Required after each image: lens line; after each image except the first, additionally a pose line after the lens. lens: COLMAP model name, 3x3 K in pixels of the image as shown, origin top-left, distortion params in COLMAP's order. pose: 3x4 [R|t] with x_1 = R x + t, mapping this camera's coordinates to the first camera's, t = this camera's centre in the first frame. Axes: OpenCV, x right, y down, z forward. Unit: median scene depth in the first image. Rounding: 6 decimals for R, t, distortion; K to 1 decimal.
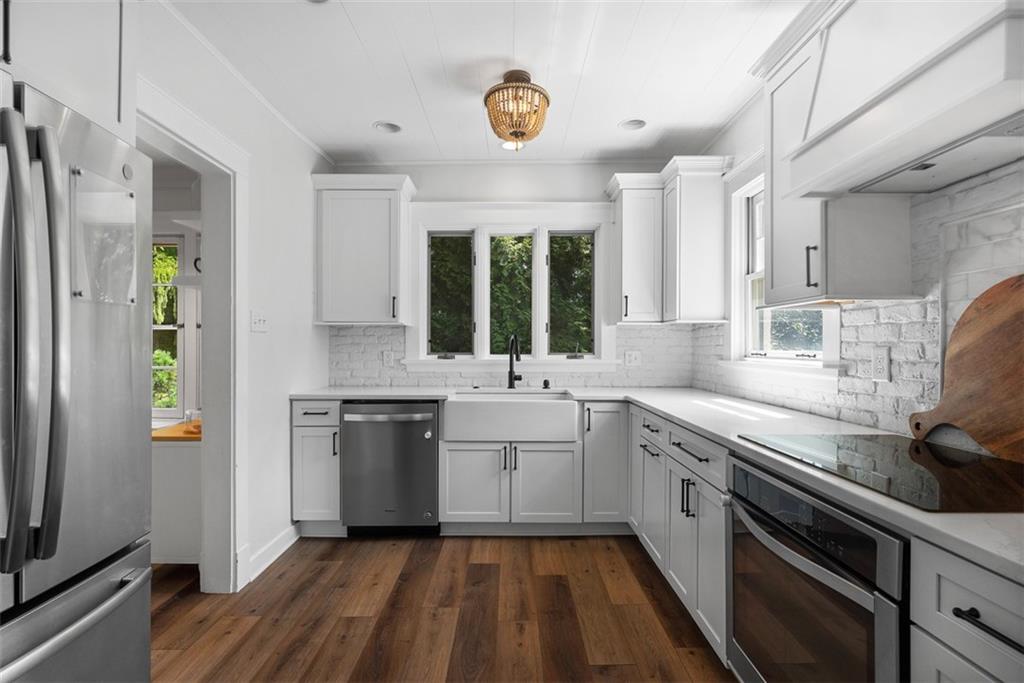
lens RADIAL K [[490.5, 0, 514.6], [0, 490.5, 349.3], [0, 0, 1]] dist [-0.001670, 0.000389]
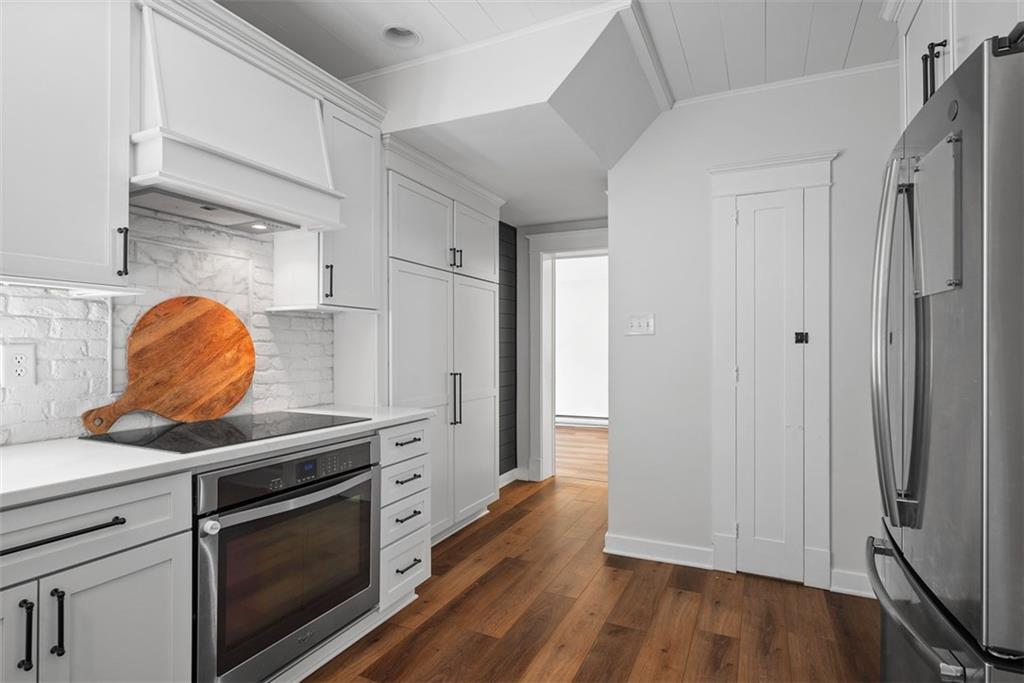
lens RADIAL K [[522.9, 0, 514.6], [0, 522.9, 344.7], [0, 0, 1]] dist [0.001232, -0.000058]
pose [[-0.900717, -0.001496, 0.434403, -0.247147], [-0.000734, 0.999998, 0.001923, -0.004034], [-0.434405, 0.001413, -0.900717, 0.909875]]
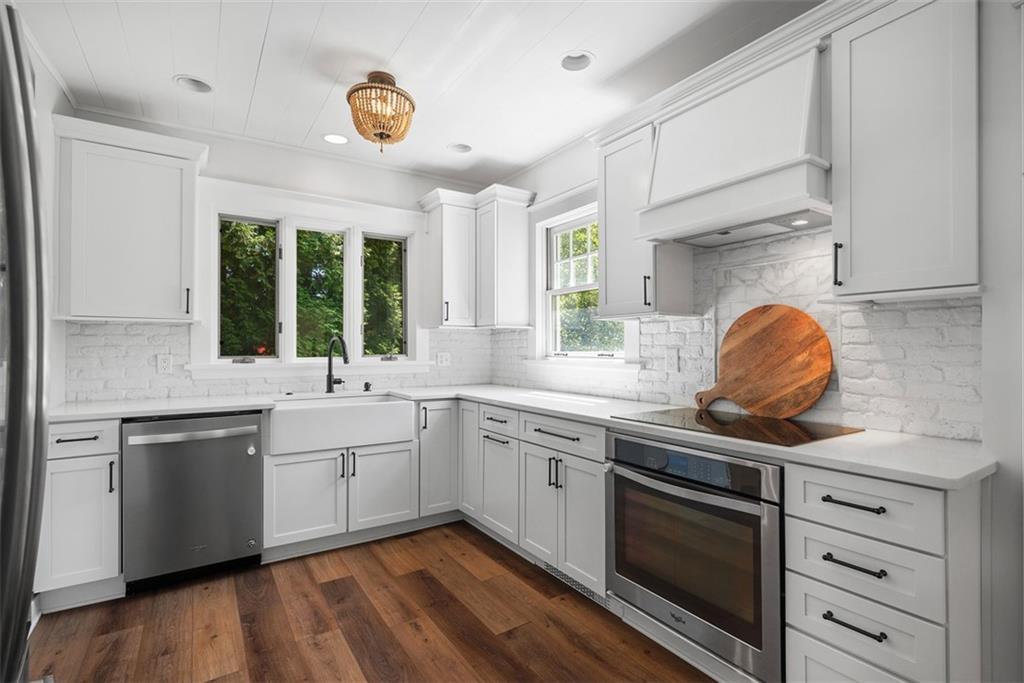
lens RADIAL K [[474.3, 0, 510.7], [0, 474.3, 345.6], [0, 0, 1]] dist [-0.001715, -0.000099]
pose [[0.840096, 0.001862, 0.542435, -0.266687], [0.004757, 0.999930, -0.010800, -0.000202], [-0.542417, 0.011653, 0.840028, 0.047964]]
